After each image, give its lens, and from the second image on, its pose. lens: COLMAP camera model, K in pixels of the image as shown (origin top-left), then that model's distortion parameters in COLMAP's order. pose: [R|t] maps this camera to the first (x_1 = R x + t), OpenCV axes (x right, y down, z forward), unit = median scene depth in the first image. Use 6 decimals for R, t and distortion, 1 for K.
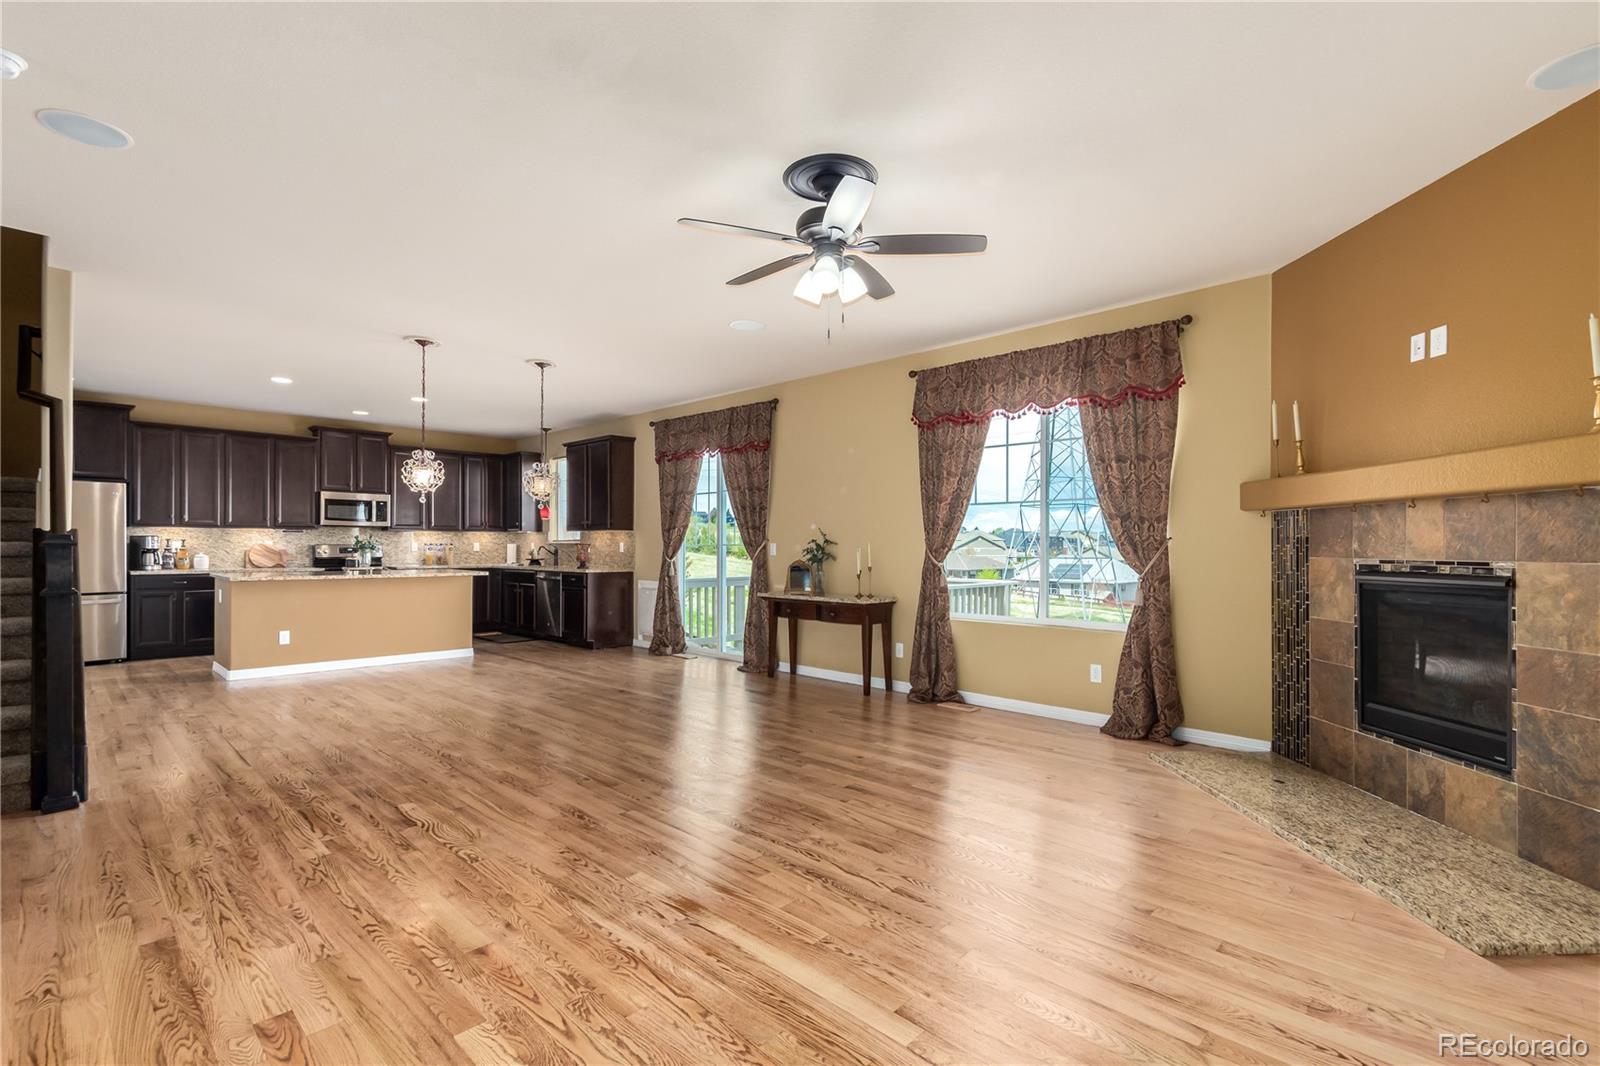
lens RADIAL K [[732.9, 0, 796.8], [0, 732.9, 541.9], [0, 0, 1]] dist [0.004863, -0.003305]
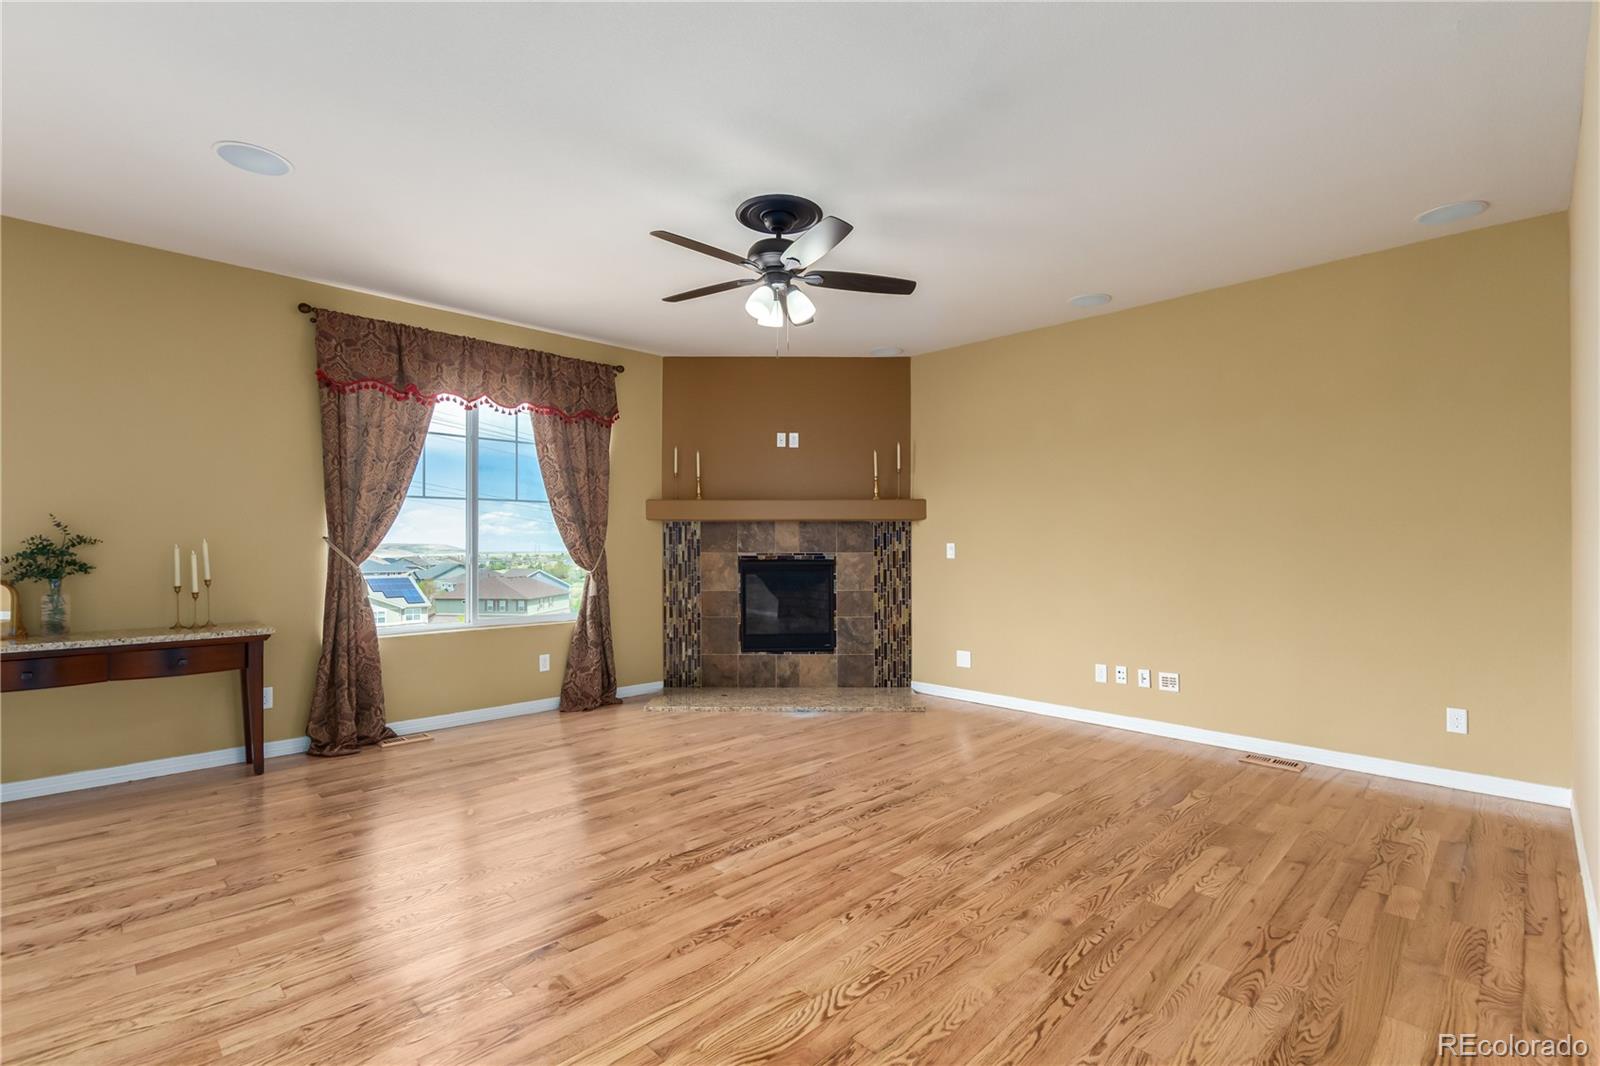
lens RADIAL K [[732.9, 0, 794.3], [0, 732.9, 538.8], [0, 0, 1]] dist [0.004863, -0.003305]
pose [[0.015257, 0.005291, 0.999870, -0.681021], [-0.005987, 0.999969, -0.005200, -0.001141], [-0.999866, -0.005906, 0.015288, 0.620258]]
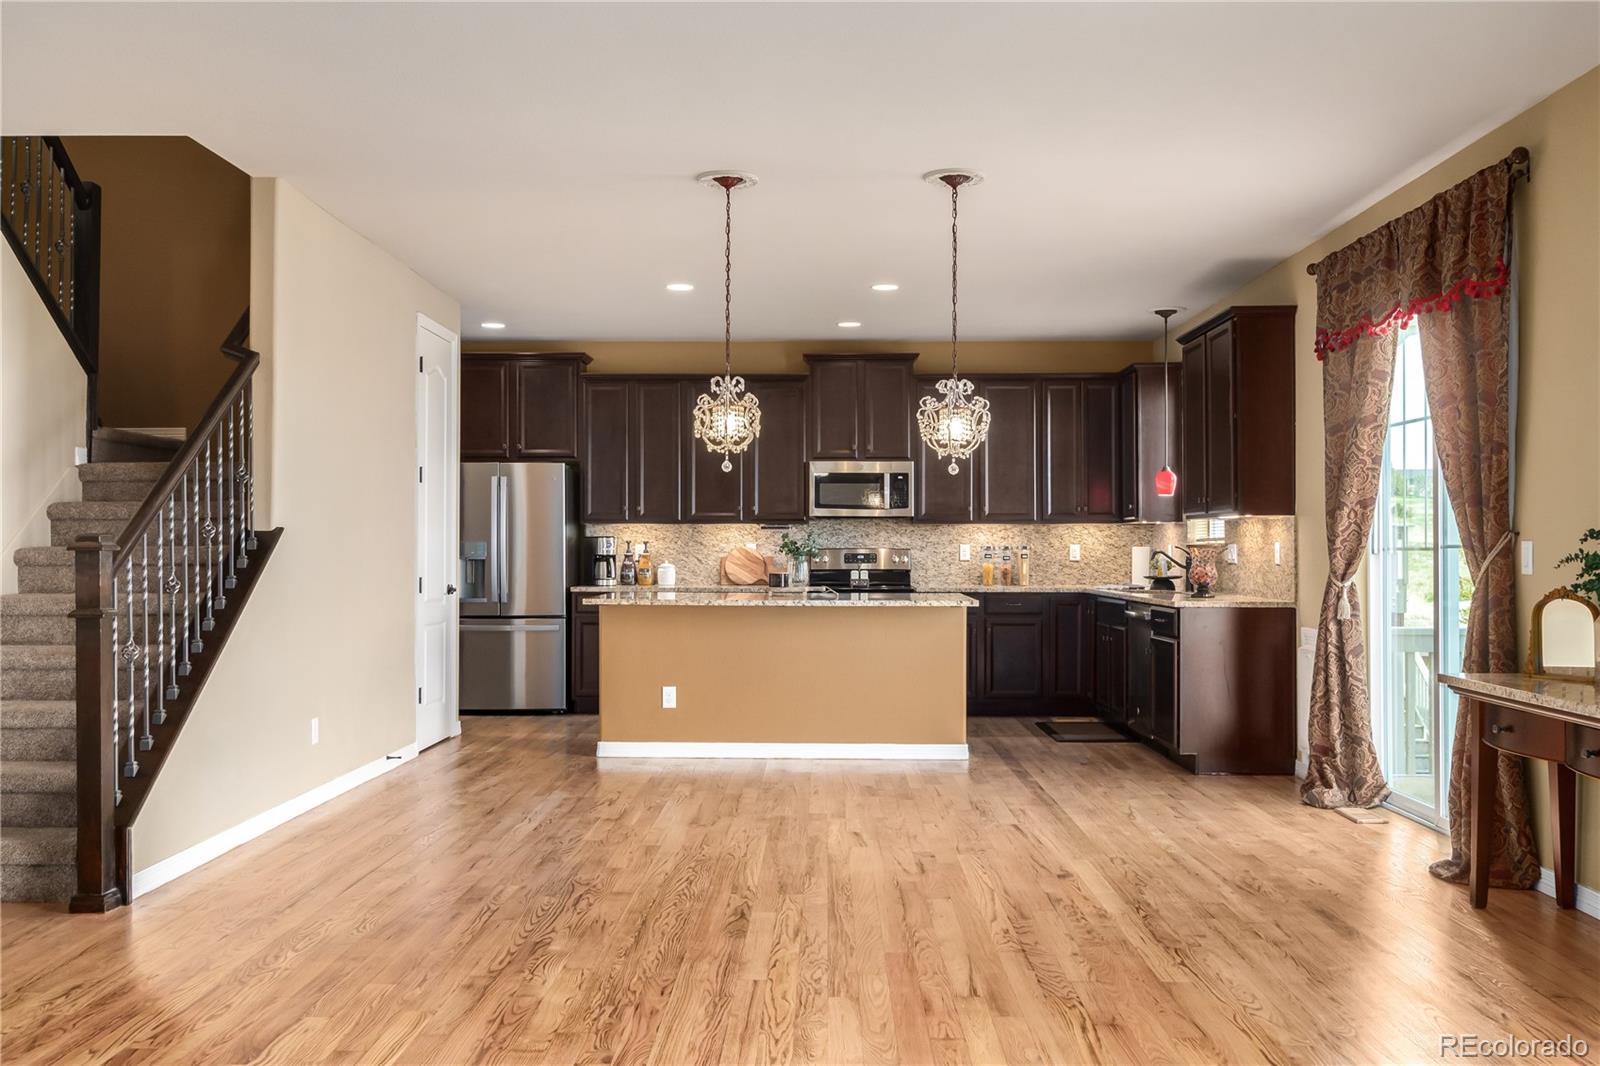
lens RADIAL K [[1378.8, 0, 799.9], [0, 1378.8, 535.7], [0, 0, 1]] dist [-0.011309, 0.008503]
pose [[0.684248, -0.009333, -0.729189, 0.334382], [0.005426, 0.999956, -0.007707, 0.002988], [0.729229, 0.001317, 0.684269, 0.393530]]
